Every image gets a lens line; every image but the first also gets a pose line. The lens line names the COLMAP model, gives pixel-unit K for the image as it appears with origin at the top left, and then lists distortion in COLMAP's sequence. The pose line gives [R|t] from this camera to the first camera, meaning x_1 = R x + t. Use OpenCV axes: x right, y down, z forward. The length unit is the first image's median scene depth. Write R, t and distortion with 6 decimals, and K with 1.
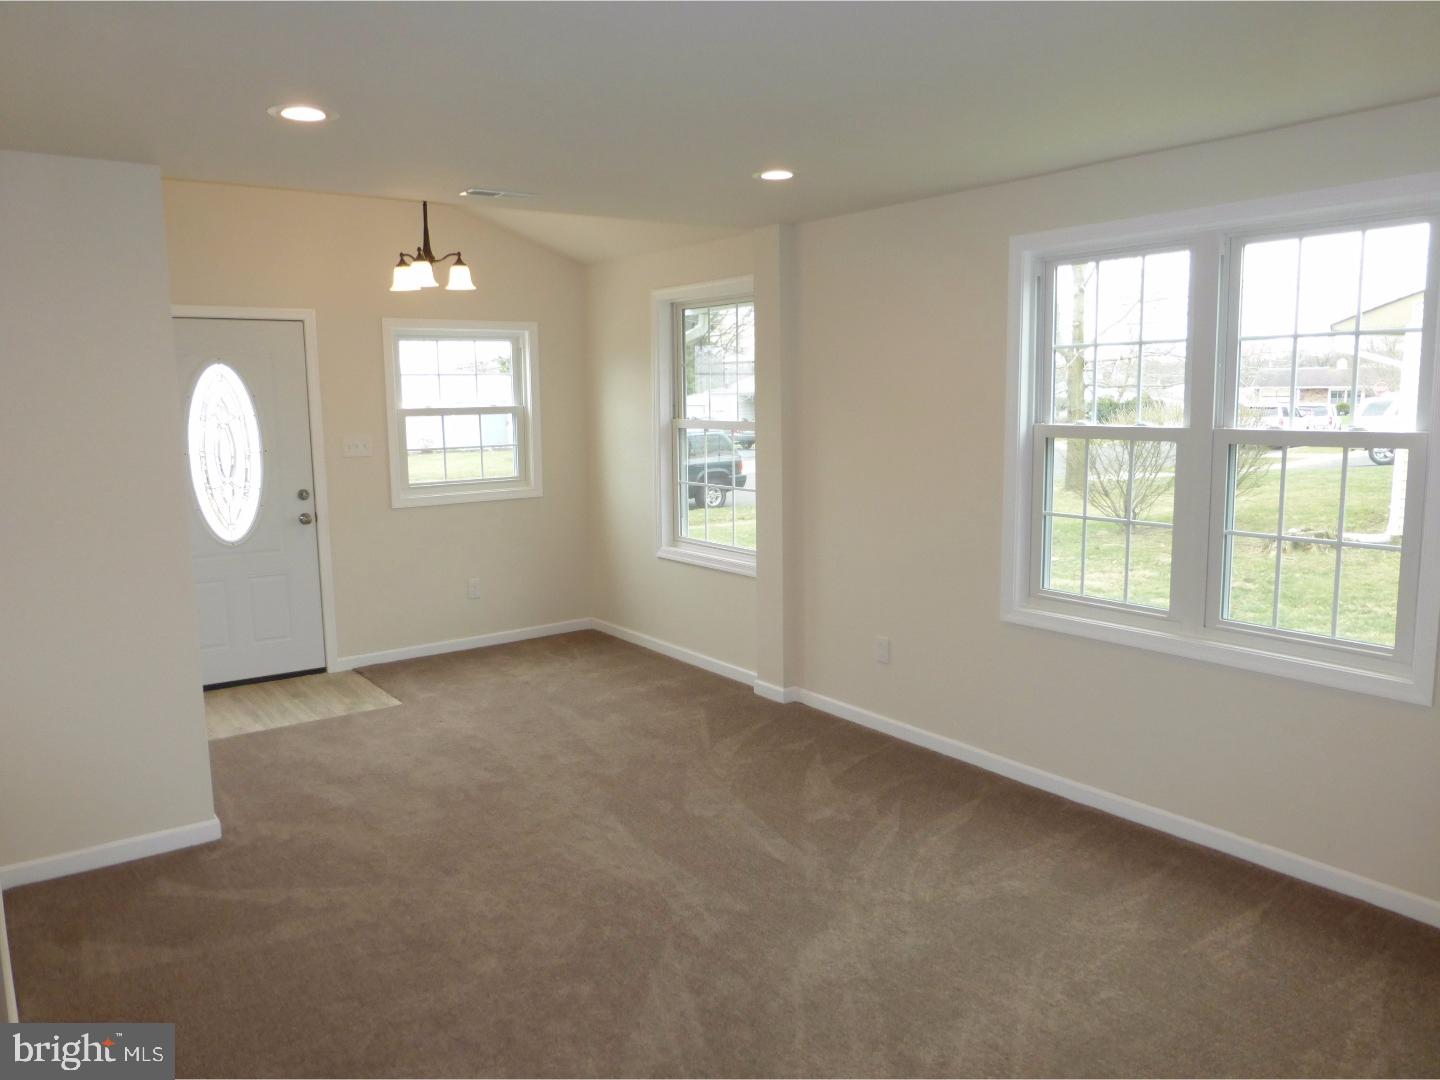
lens RADIAL K [[1061.4, 0, 715.0], [0, 1061.4, 545.0], [0, 0, 1]] dist [-0.034248, 0.033334]
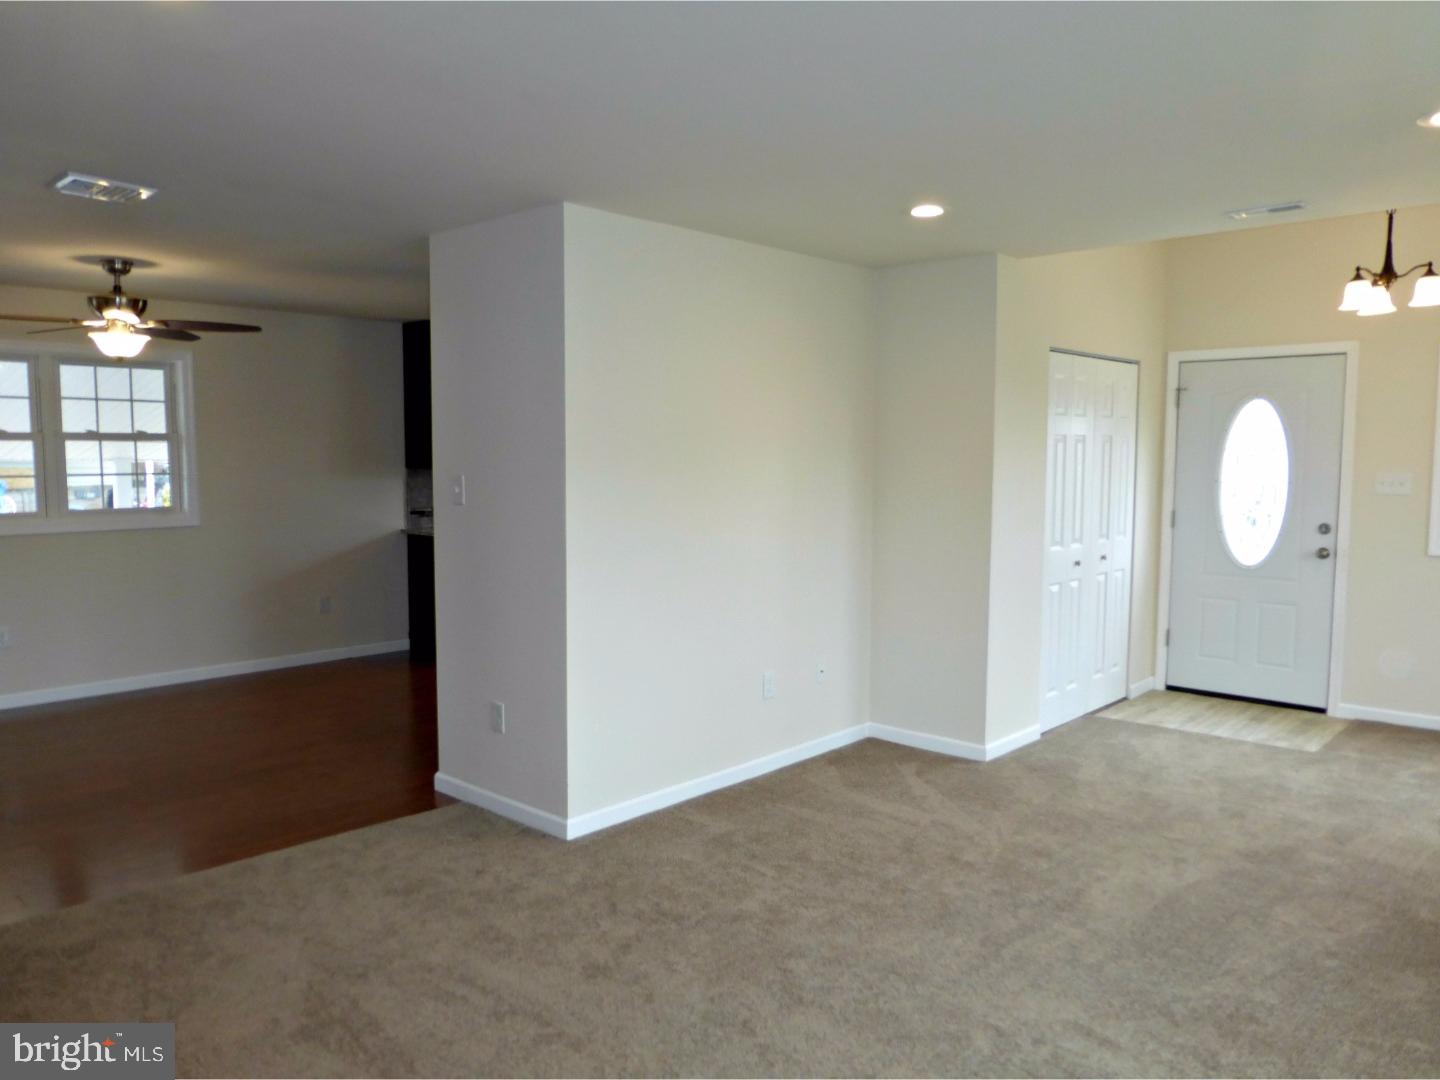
lens RADIAL K [[1061.4, 0, 719.2], [0, 1061.4, 536.3], [0, 0, 1]] dist [-0.034248, 0.033334]
pose [[0.189699, 0.086833, -0.977995, 0.524599], [-0.149446, 0.987029, 0.058647, -0.015518], [0.970402, 0.135032, 0.200215, 0.286196]]
